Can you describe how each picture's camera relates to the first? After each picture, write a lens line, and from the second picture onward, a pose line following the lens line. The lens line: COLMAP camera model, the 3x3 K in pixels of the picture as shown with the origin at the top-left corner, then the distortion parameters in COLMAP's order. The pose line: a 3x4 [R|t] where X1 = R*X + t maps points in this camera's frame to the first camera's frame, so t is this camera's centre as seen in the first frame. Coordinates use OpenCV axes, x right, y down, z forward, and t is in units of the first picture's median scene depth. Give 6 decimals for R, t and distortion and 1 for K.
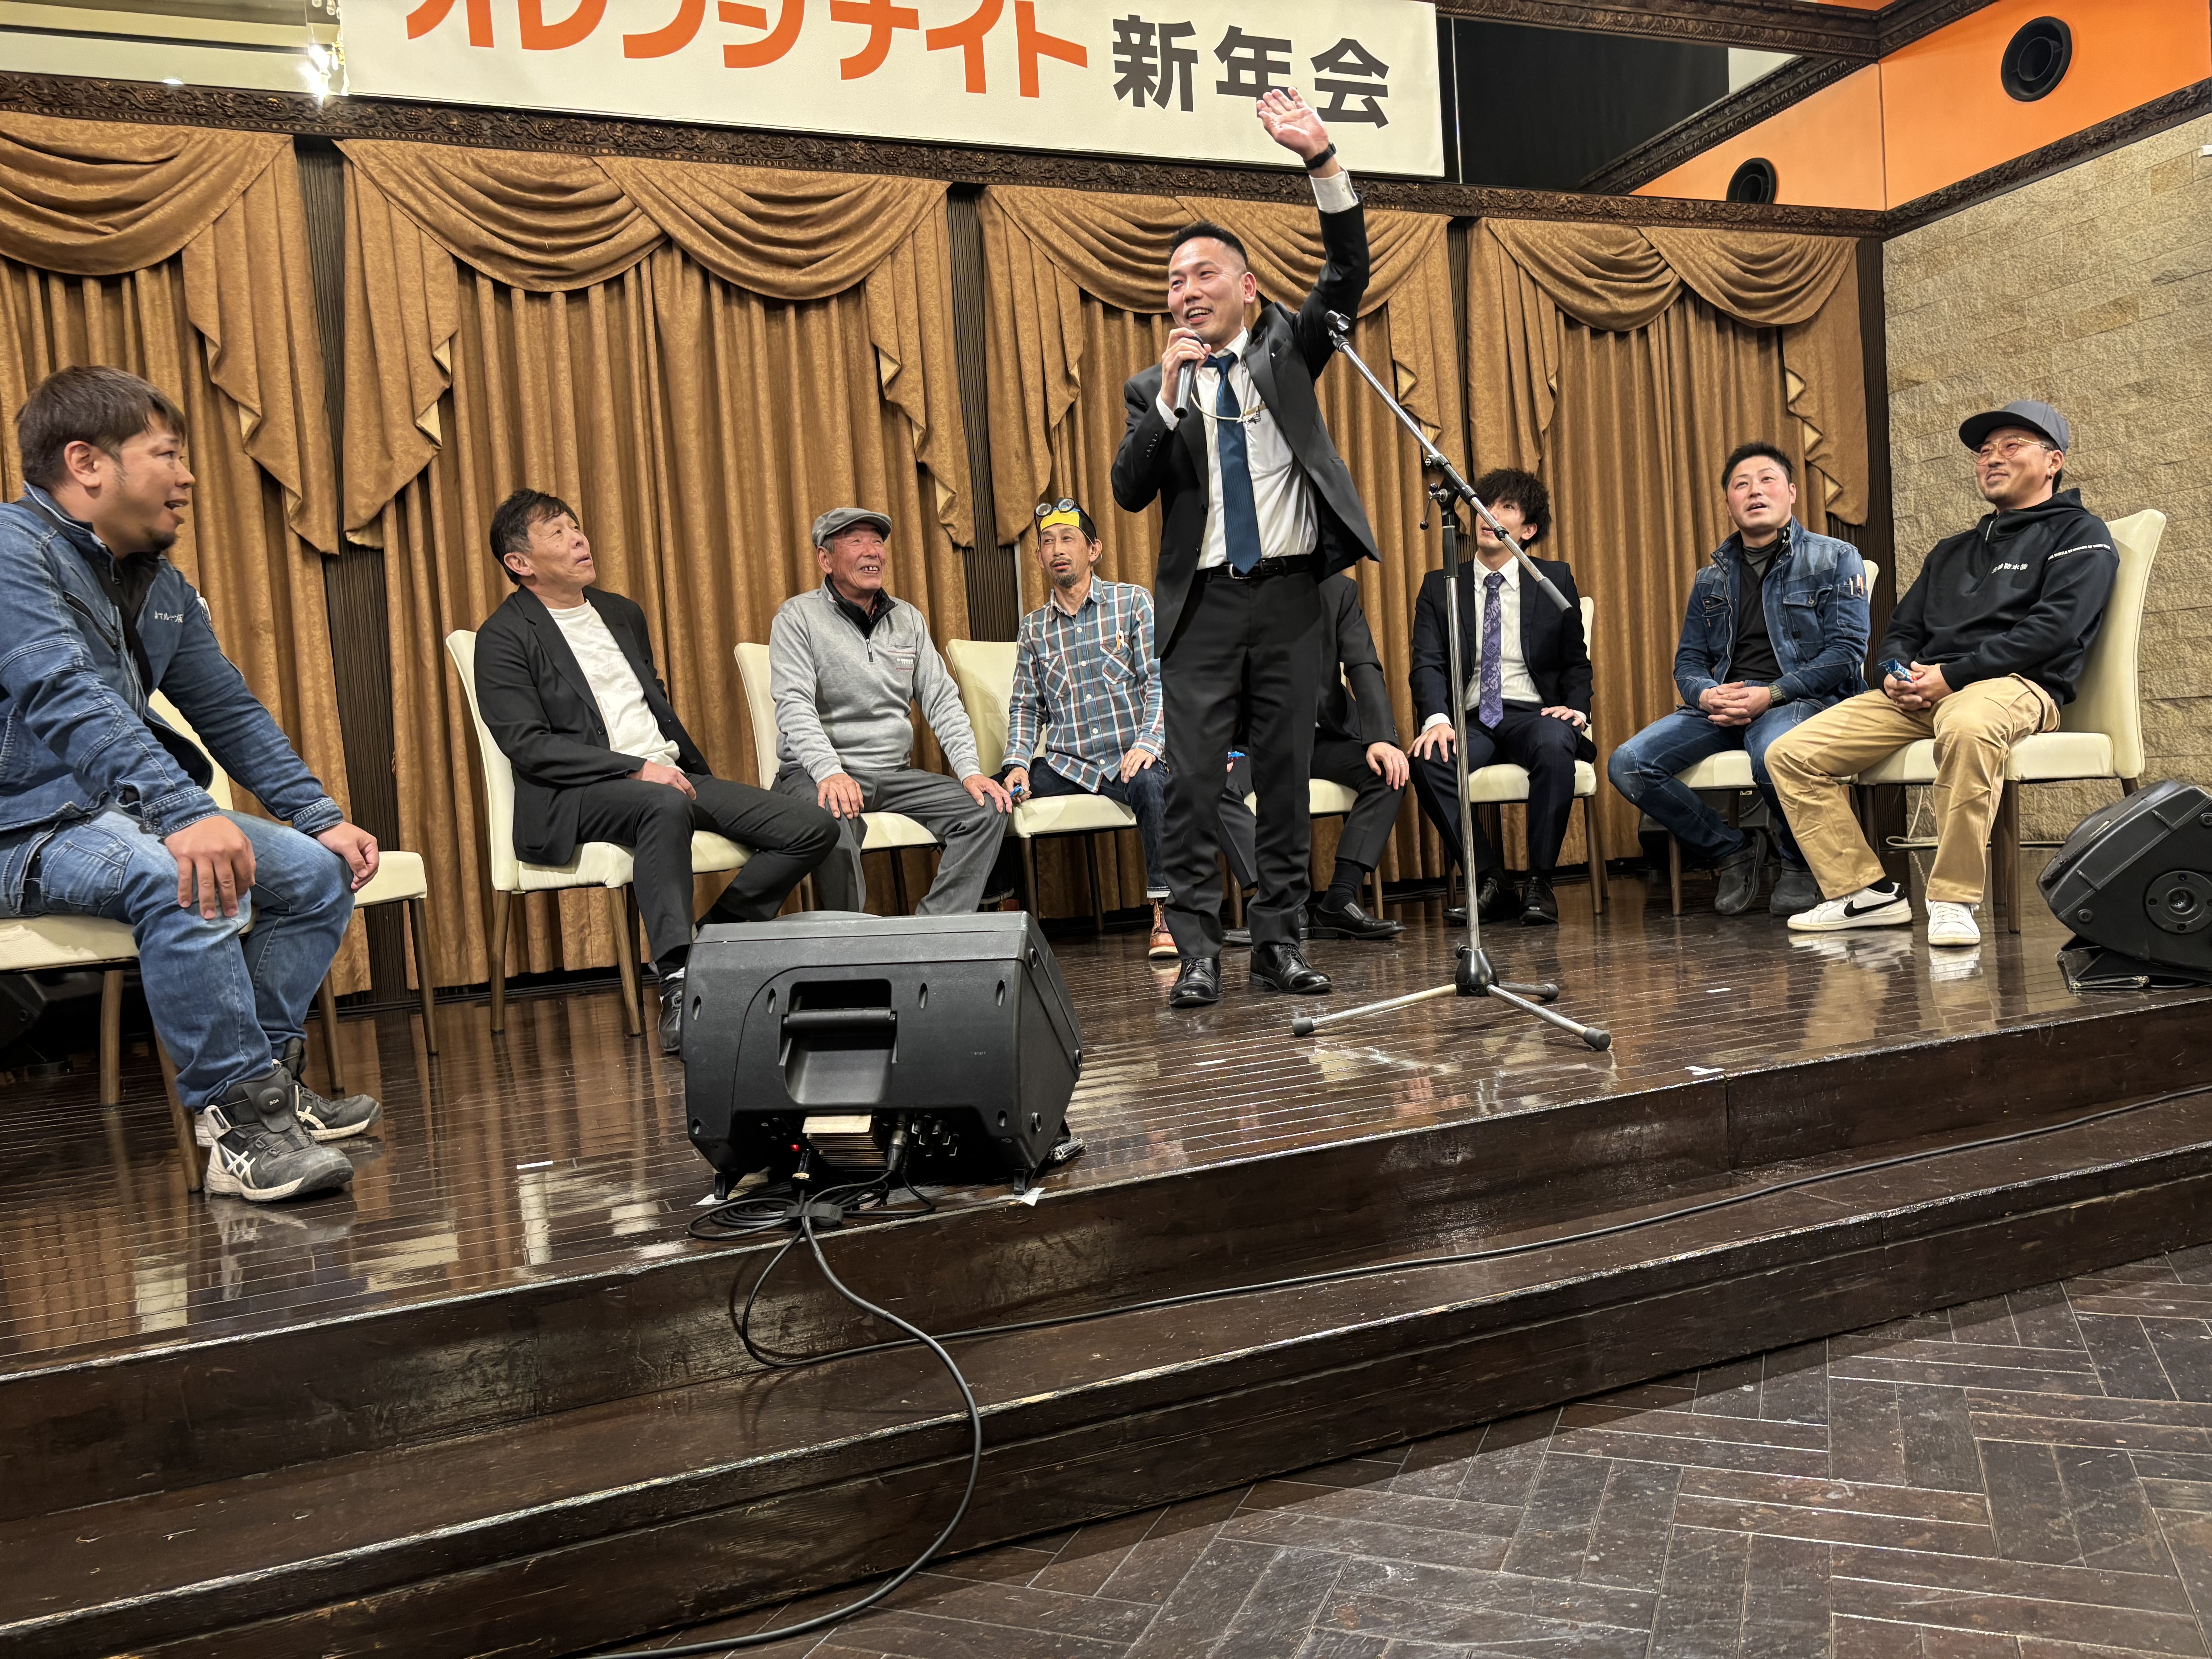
lens RADIAL K [[1676.3, 0, 1115.7], [0, 1676.3, 838.1], [0, 0, 1]] dist [0.035729, -0.035785]
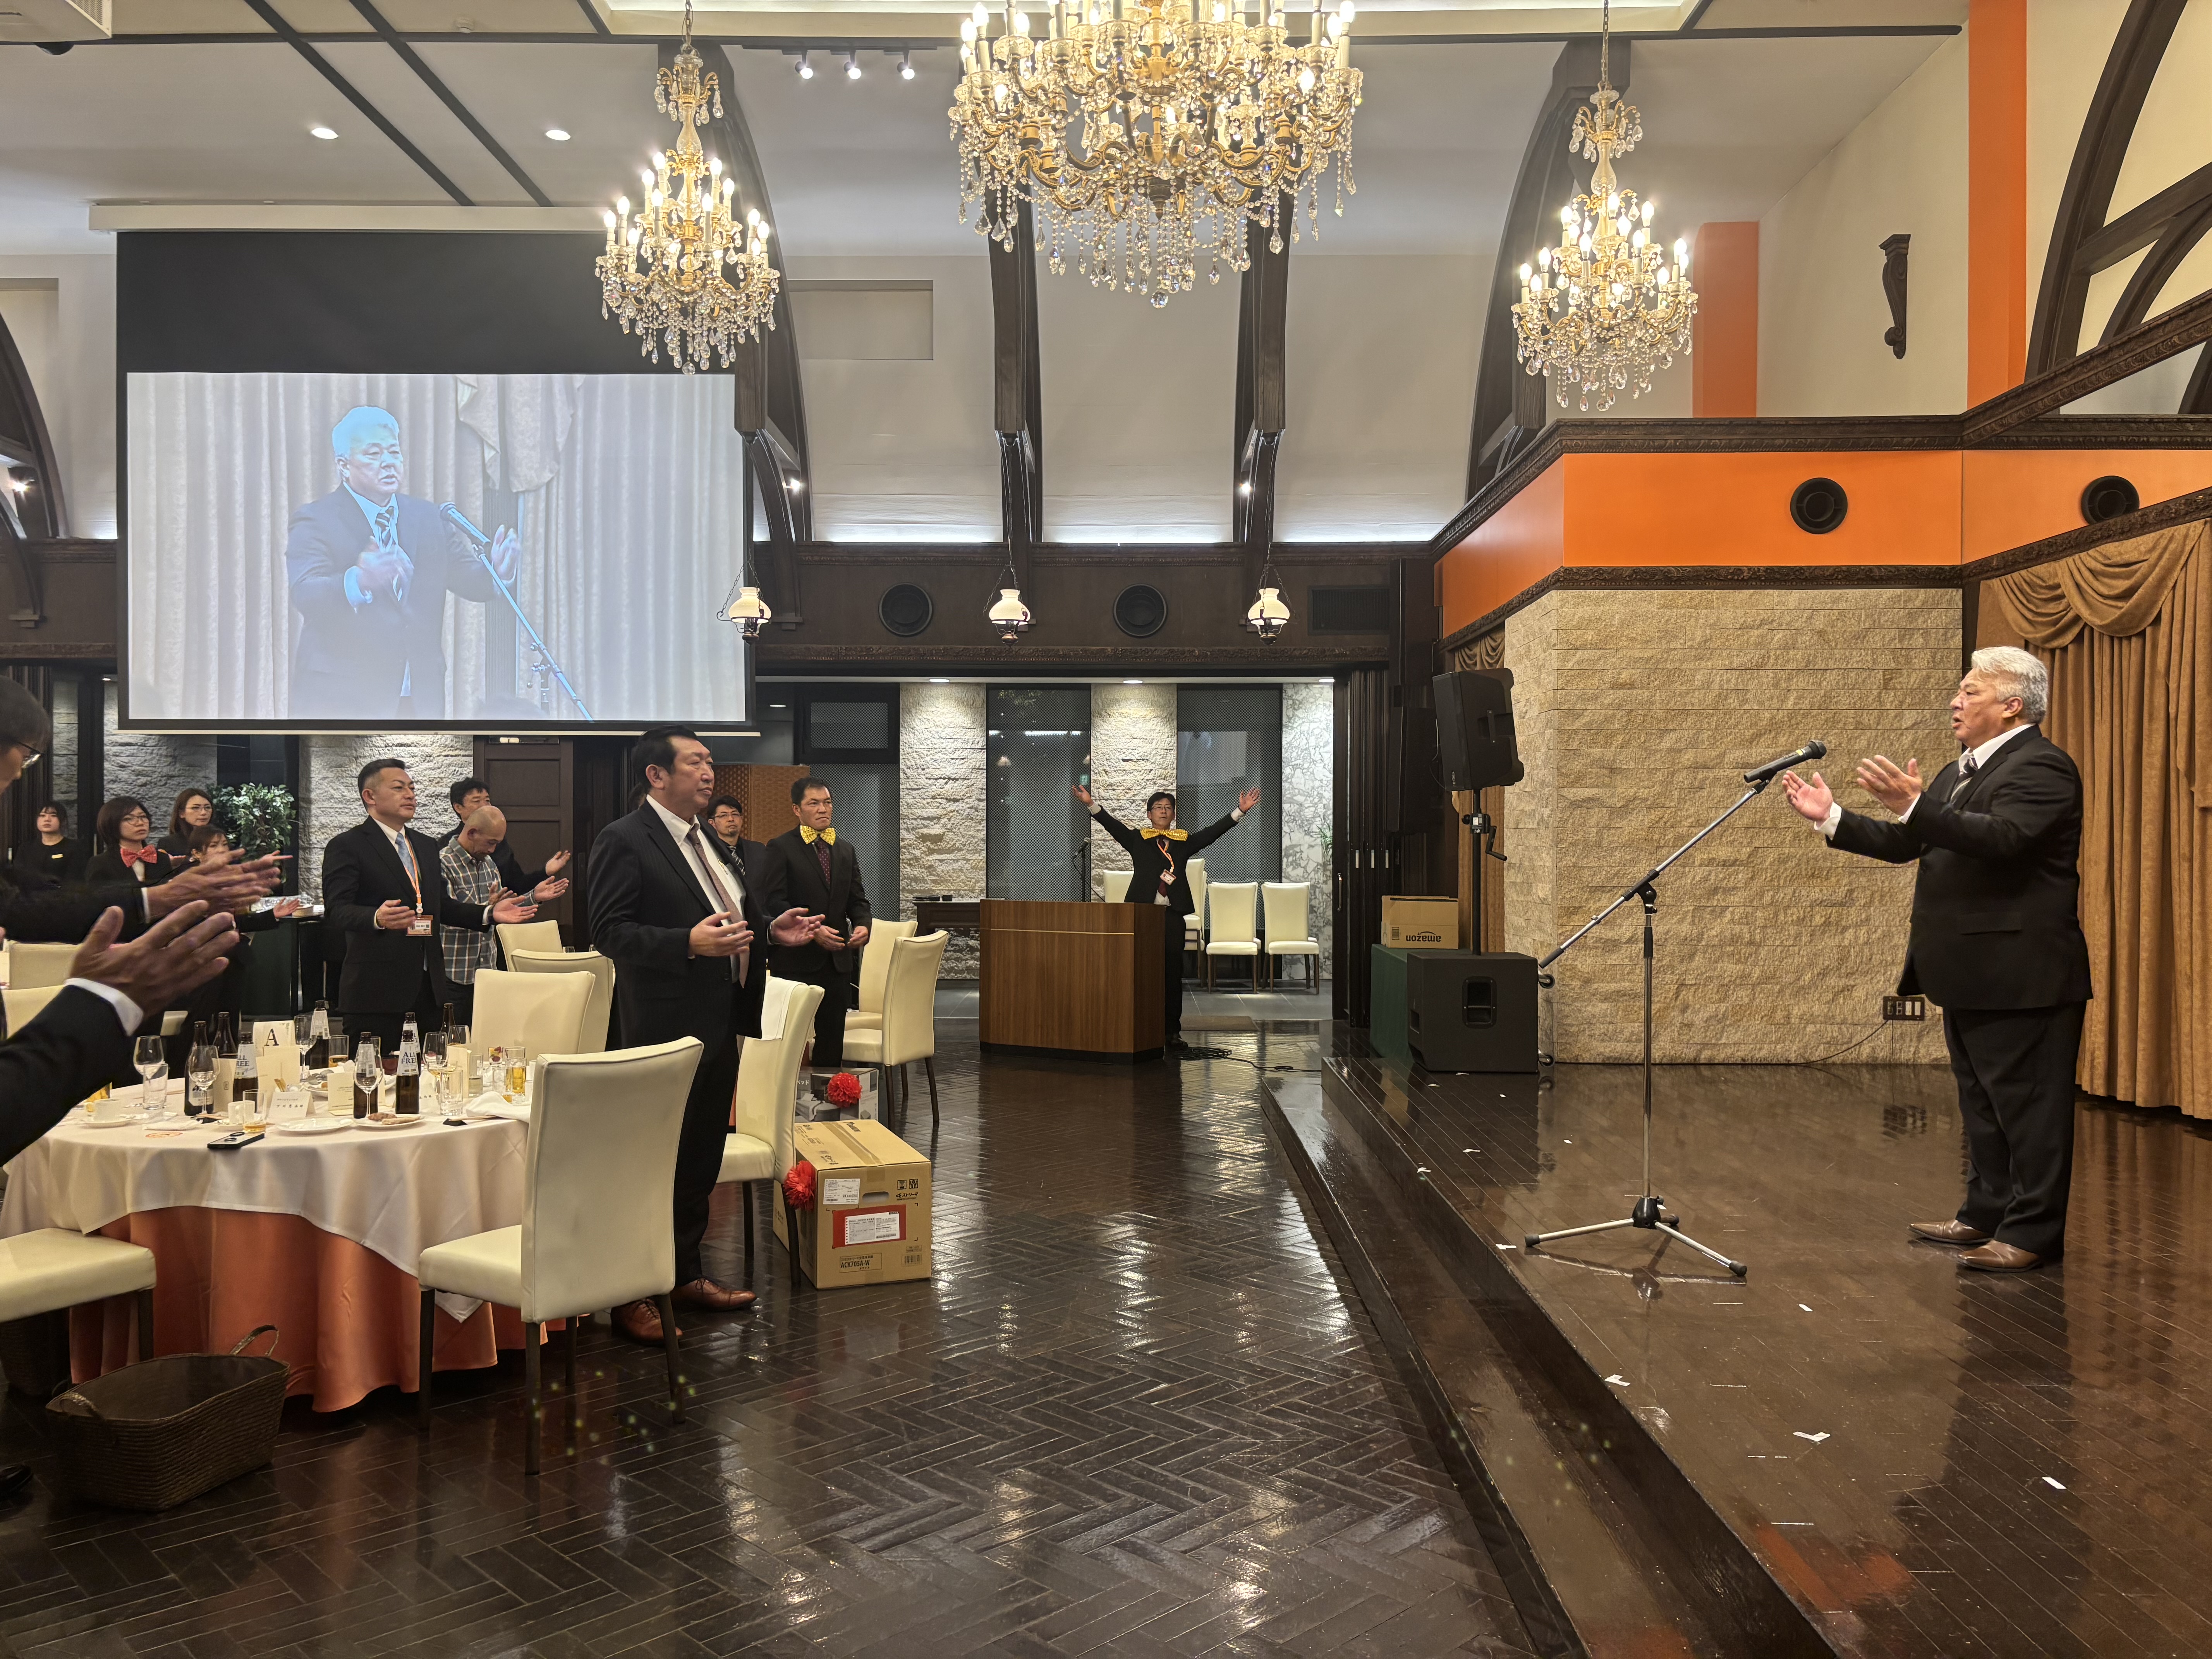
lens RADIAL K [[1658.0, 0, 1095.0], [0, 1658.0, 843.1], [0, 0, 1]] dist [0.074880, -0.076482]
pose [[-0.389654, 0.075698, -0.917845, 1.031396], [-0.013860, 0.996021, 0.088029, -0.215962], [0.920857, 0.047022, -0.387054, 0.594035]]
